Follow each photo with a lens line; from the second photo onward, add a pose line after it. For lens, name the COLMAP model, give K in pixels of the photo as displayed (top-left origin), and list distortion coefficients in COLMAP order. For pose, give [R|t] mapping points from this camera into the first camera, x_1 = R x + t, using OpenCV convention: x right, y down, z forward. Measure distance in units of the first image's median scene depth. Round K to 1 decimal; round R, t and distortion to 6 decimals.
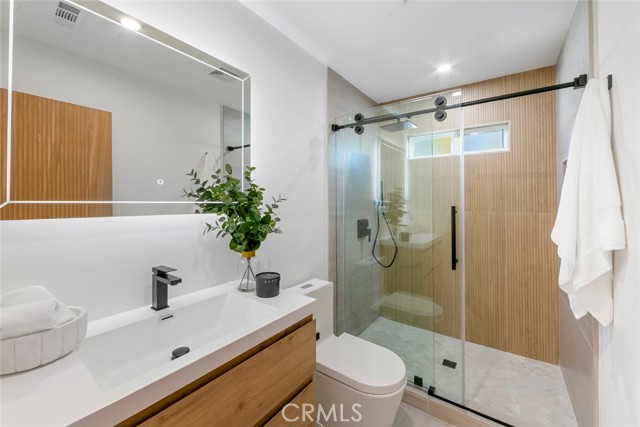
lens RADIAL K [[260.4, 0, 320.3], [0, 260.4, 200.5], [0, 0, 1]] dist [-0.000504, -0.000160]
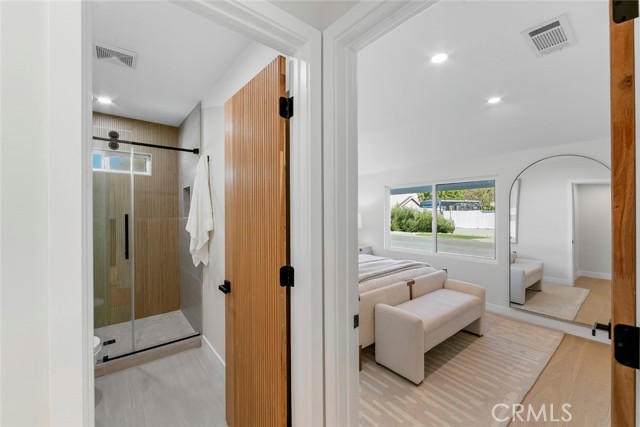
lens RADIAL K [[258.3, 0, 320.7], [0, 258.3, 210.5], [0, 0, 1]] dist [0.000222, 0.000020]
pose [[0.262386, 0.002828, 0.964959, -0.522921], [-0.003003, 0.999993, -0.002114, 0.002401], [-0.964958, -0.002343, 0.262393, -0.353723]]
